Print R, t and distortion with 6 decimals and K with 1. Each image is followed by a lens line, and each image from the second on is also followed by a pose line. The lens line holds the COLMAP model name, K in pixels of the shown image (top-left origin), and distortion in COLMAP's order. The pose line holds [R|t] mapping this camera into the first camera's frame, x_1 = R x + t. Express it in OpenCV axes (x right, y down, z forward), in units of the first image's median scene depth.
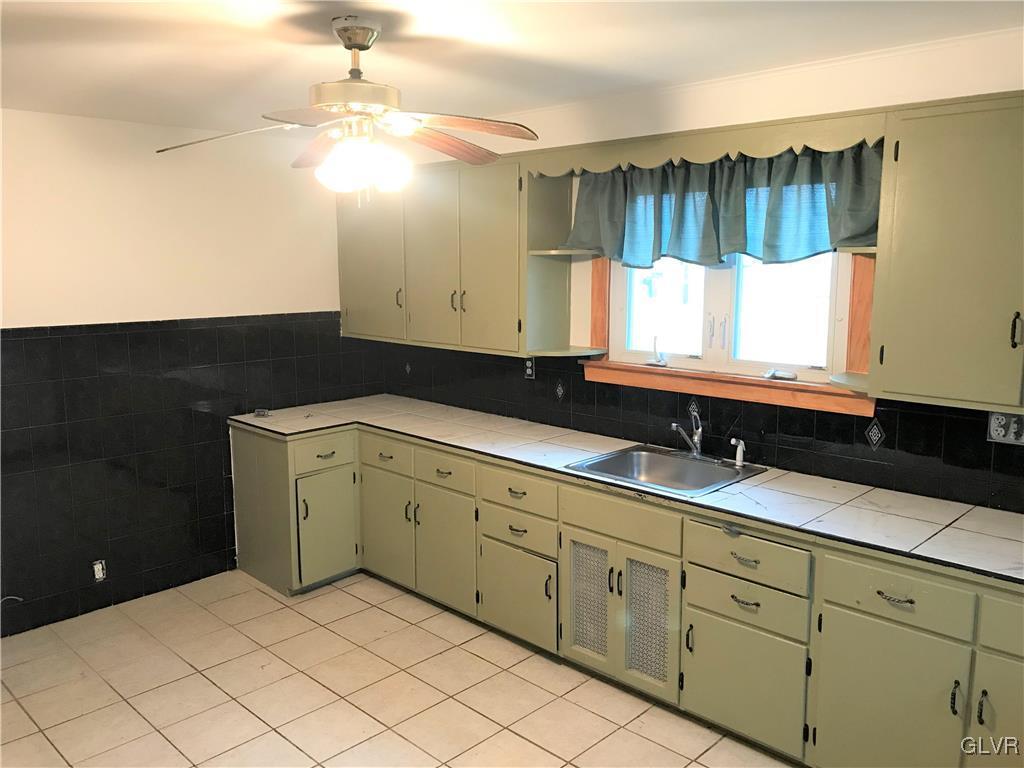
lens RADIAL K [[832.1, 0, 490.2], [0, 832.1, 383.7], [0, 0, 1]] dist [0.046659, -0.006153]
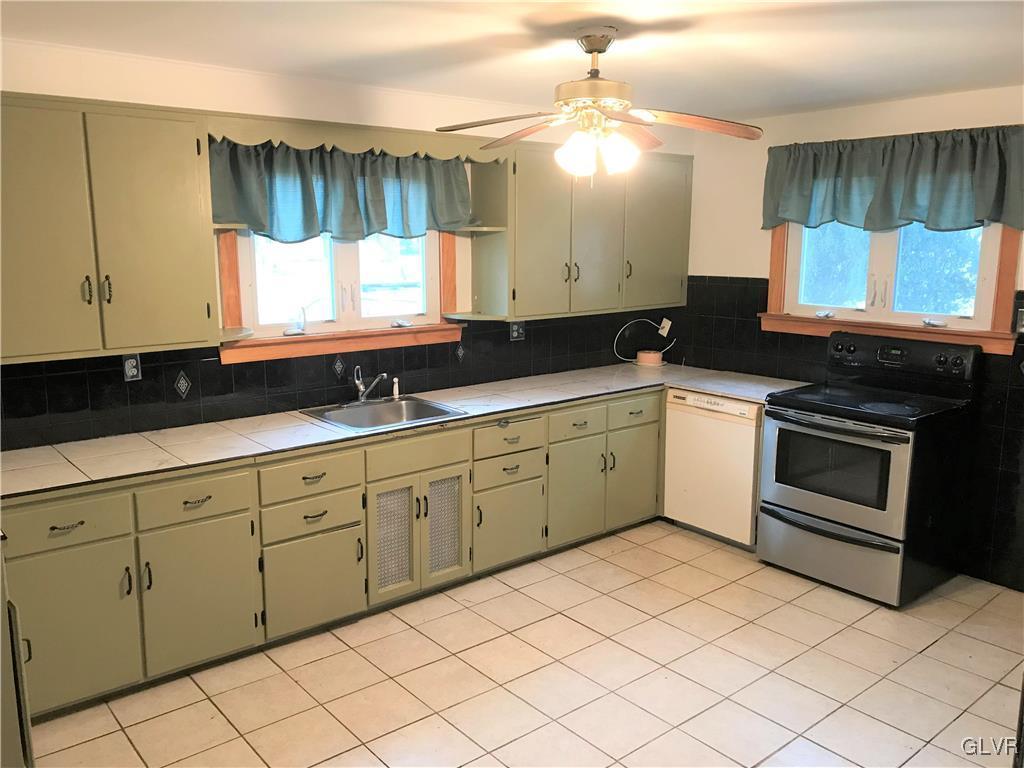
lens RADIAL K [[832.1, 0, 490.2], [0, 832.1, 383.7], [0, 0, 1]] dist [0.046659, -0.006153]
pose [[0.096563, -0.168802, 0.980909, -0.934867], [0.154998, 0.976041, 0.152706, -0.096127], [-0.983184, 0.137293, 0.120413, 0.713256]]
